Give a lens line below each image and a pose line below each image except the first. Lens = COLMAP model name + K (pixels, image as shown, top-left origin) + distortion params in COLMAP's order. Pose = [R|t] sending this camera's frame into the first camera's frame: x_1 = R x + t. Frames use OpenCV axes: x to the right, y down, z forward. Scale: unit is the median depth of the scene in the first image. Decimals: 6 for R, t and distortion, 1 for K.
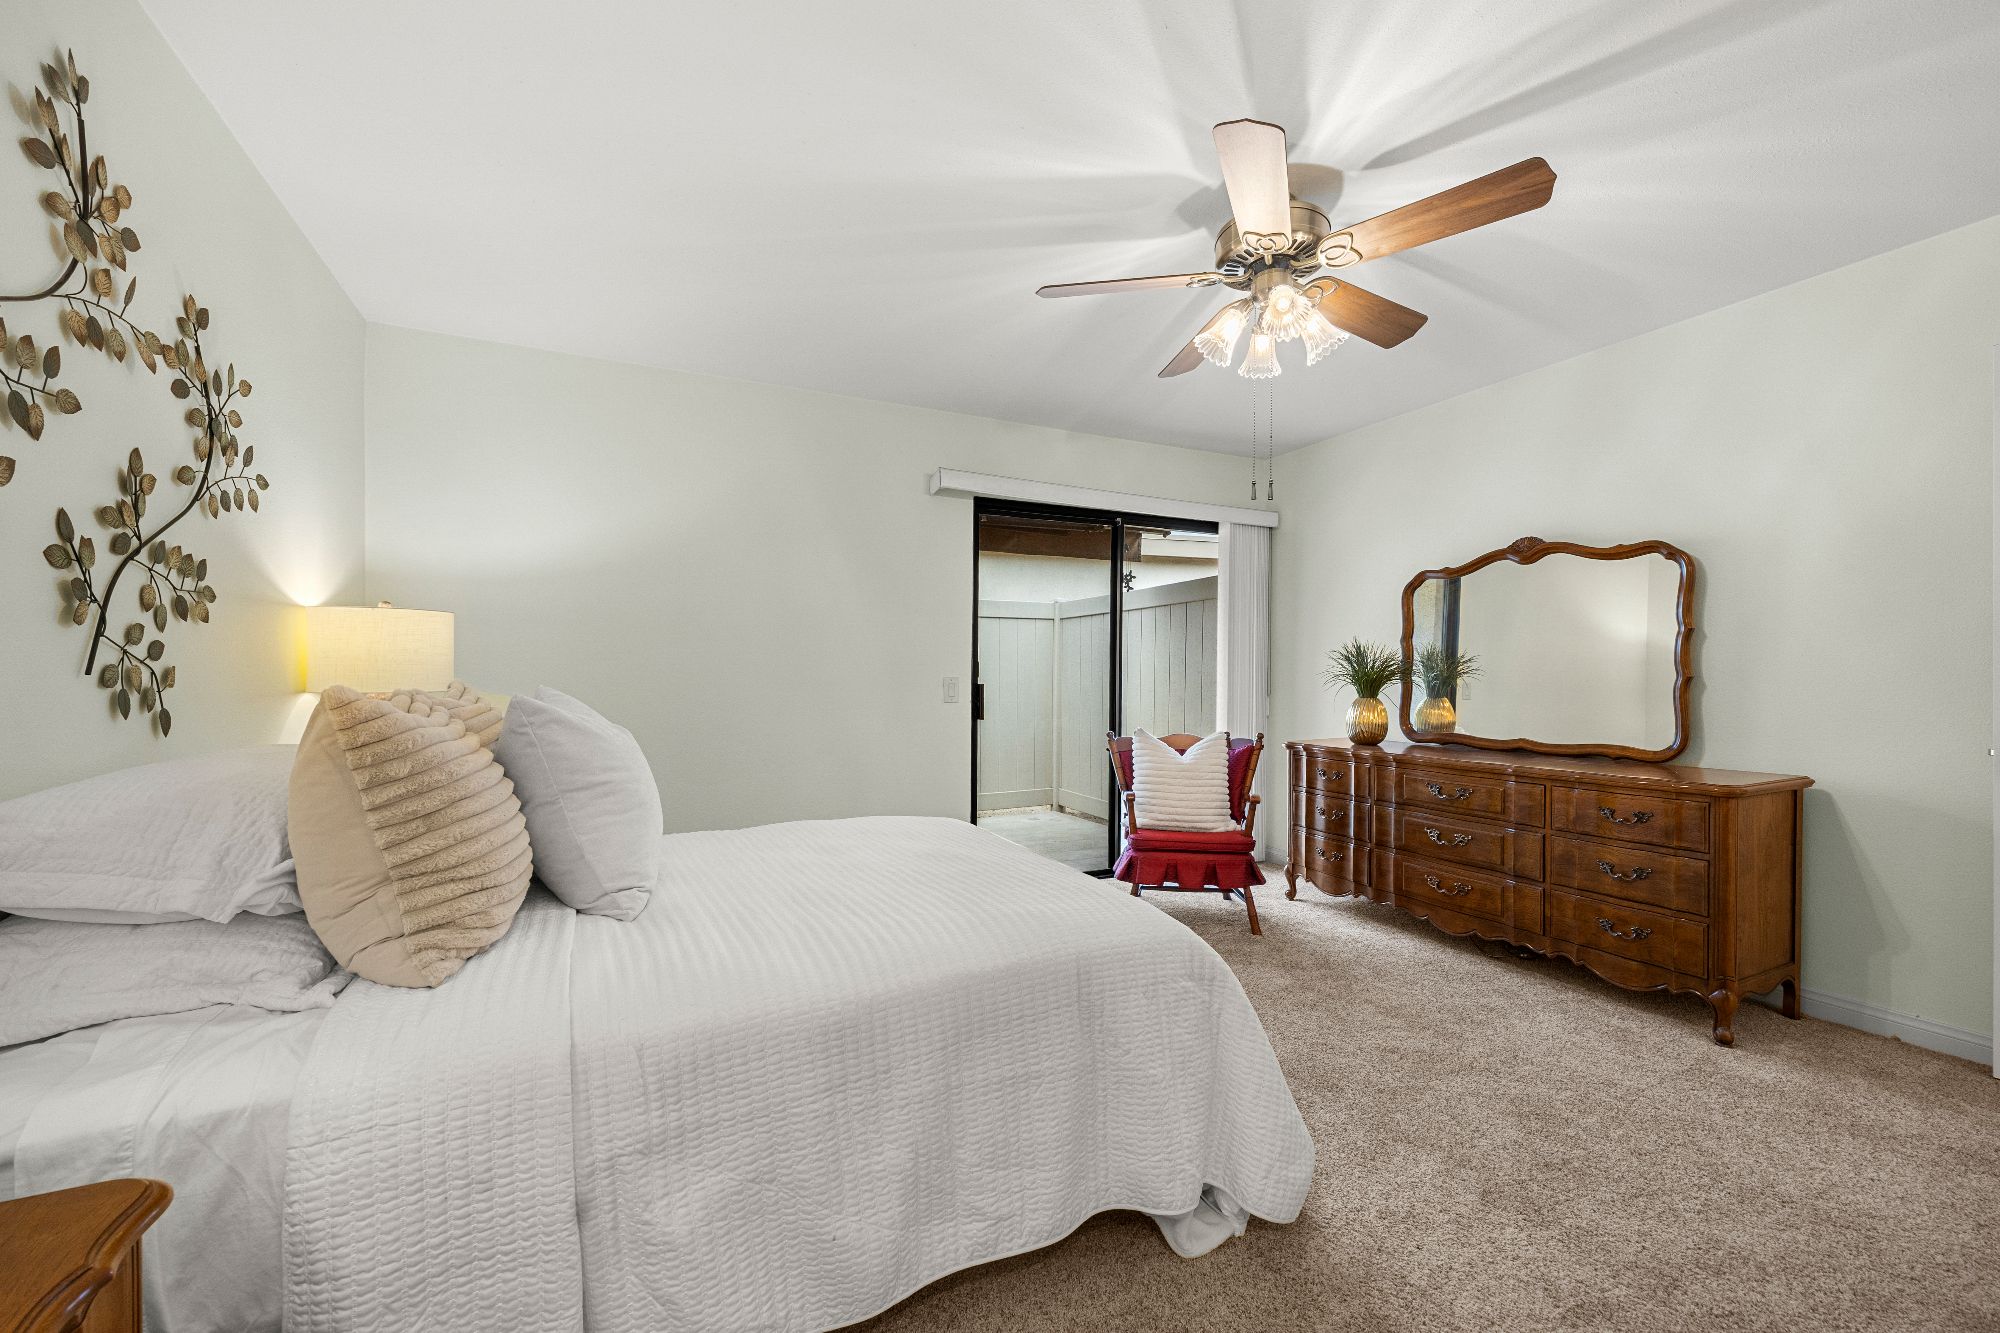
lens RADIAL K [[795.6, 0, 998.3], [0, 795.6, 703.0], [0, 0, 1]] dist [0.000142, -0.000243]
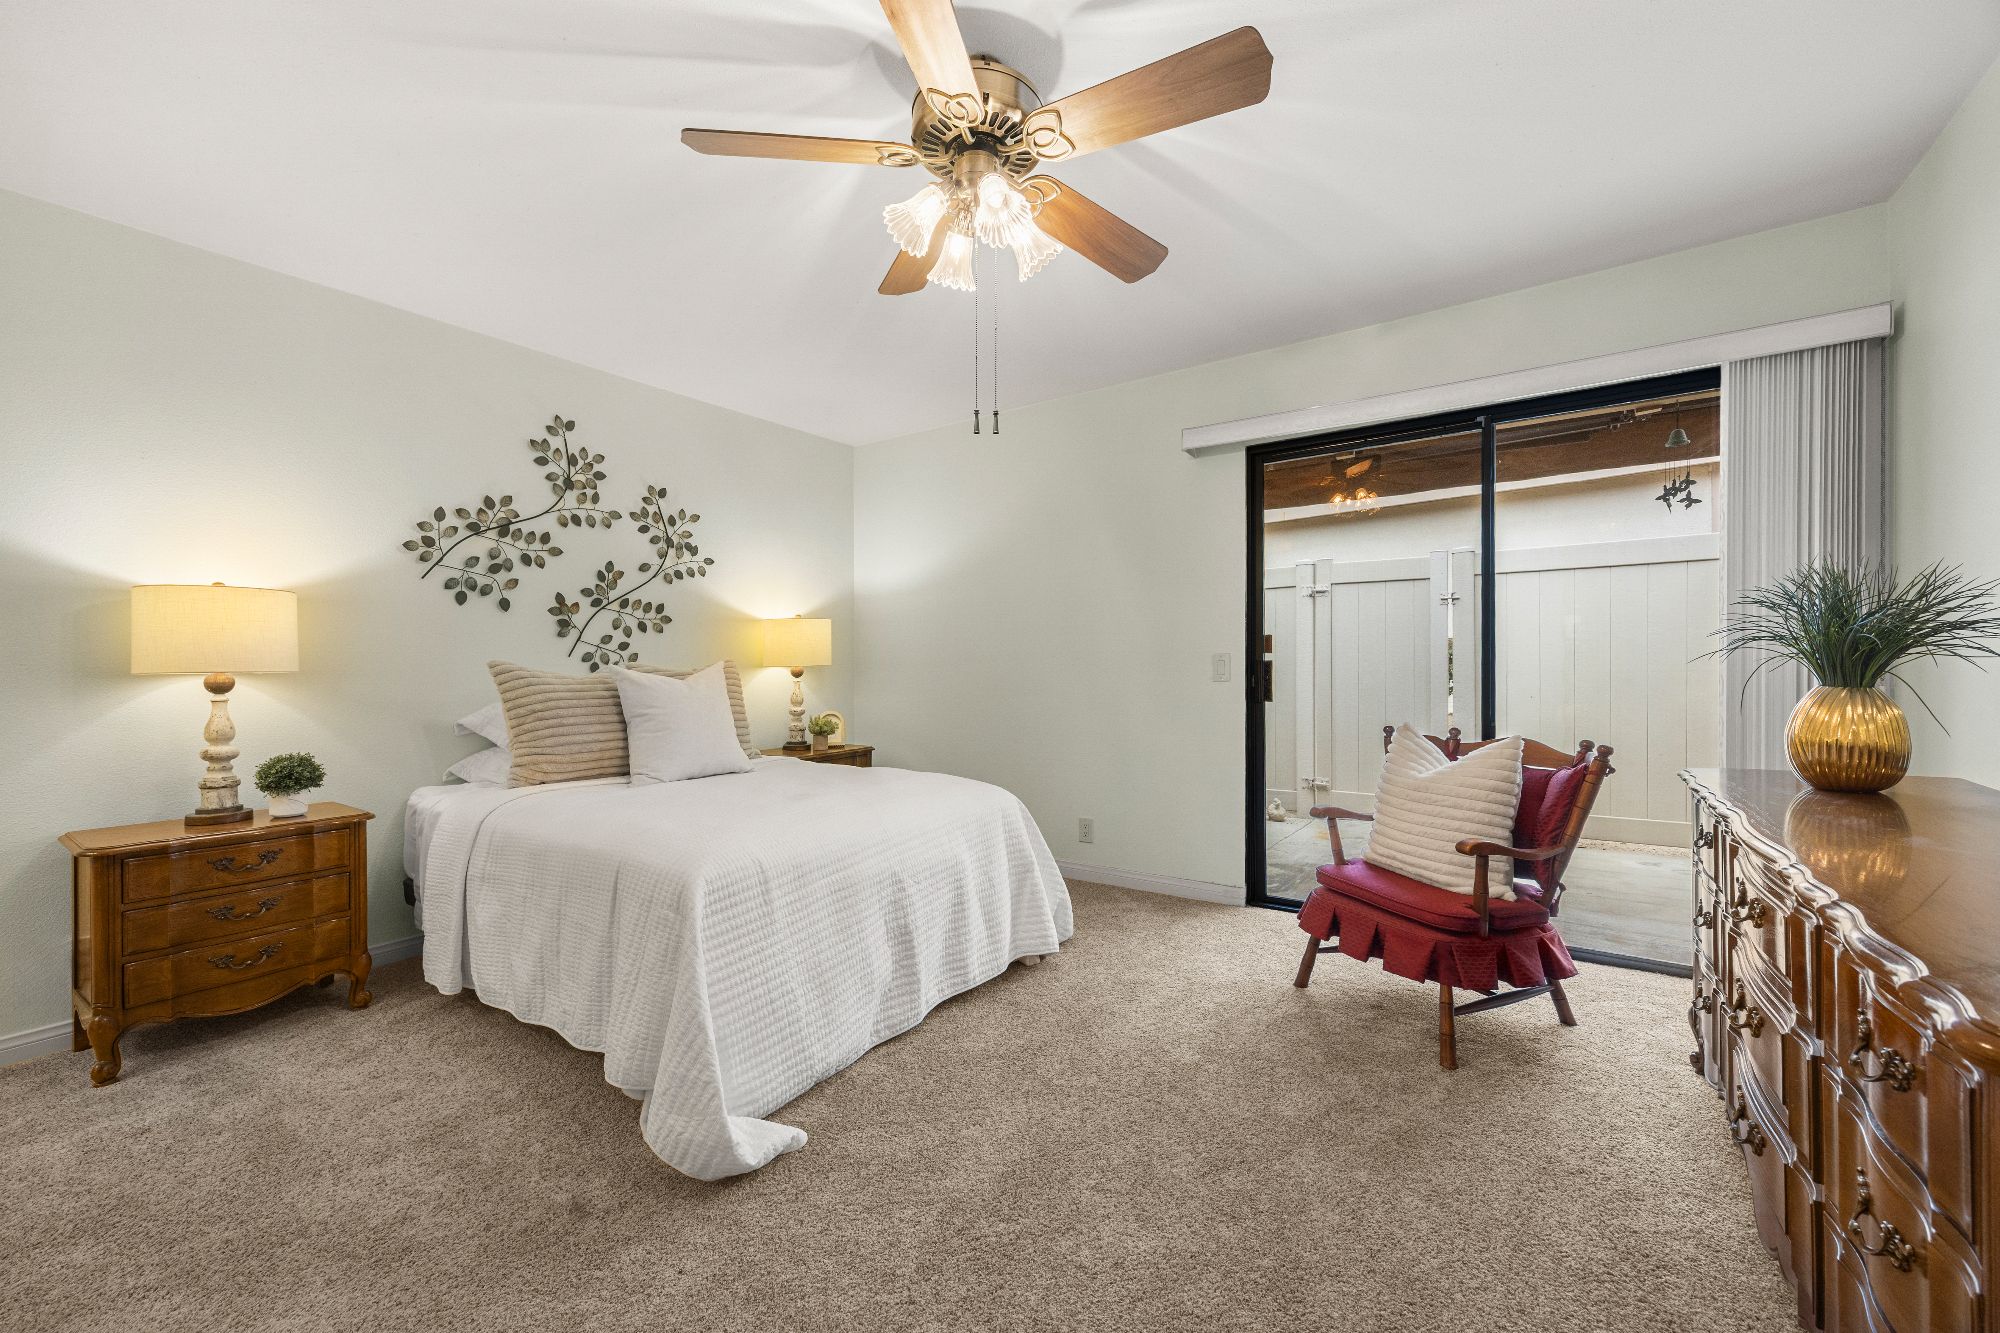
lens RADIAL K [[792.5, 0, 1000.0], [0, 792.5, 666.5], [0, 0, 1]] dist [0.000726, -0.000039]
pose [[0.481166, -0.002609, -0.876626, 1.341385], [-0.022247, 0.999637, -0.015186, 0.002114], [0.876347, 0.026809, 0.480933, 0.780078]]
